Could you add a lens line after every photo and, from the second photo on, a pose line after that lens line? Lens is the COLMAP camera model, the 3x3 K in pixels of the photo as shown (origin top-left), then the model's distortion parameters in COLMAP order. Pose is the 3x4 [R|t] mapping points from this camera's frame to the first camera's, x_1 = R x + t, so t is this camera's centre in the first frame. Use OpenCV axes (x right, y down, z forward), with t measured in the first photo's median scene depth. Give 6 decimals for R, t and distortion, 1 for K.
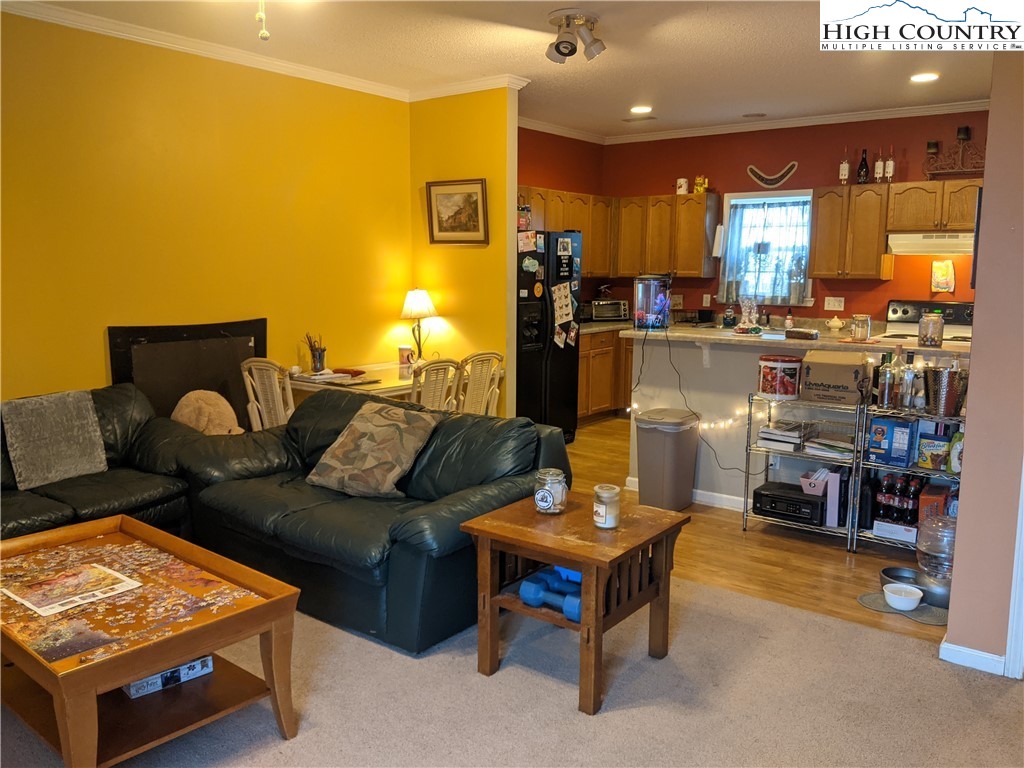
lens RADIAL K [[821.4, 0, 514.6], [0, 821.4, 386.4], [0, 0, 1]] dist [0.056638, -0.103207]
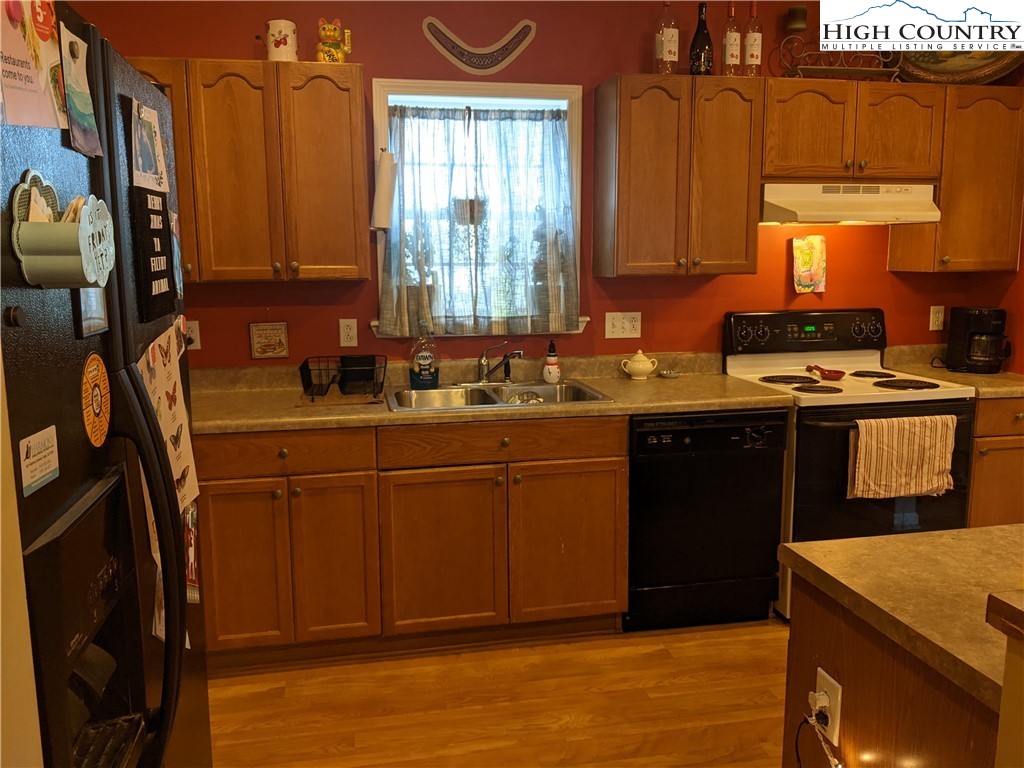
lens RADIAL K [[821.4, 0, 510.0], [0, 821.4, 382.9], [0, 0, 1]] dist [0.056638, -0.103207]
pose [[0.668369, -0.125208, 0.733216, -0.075511], [0.120655, 0.990926, 0.059232, -0.279901], [-0.733979, 0.048877, 0.677411, 1.944311]]
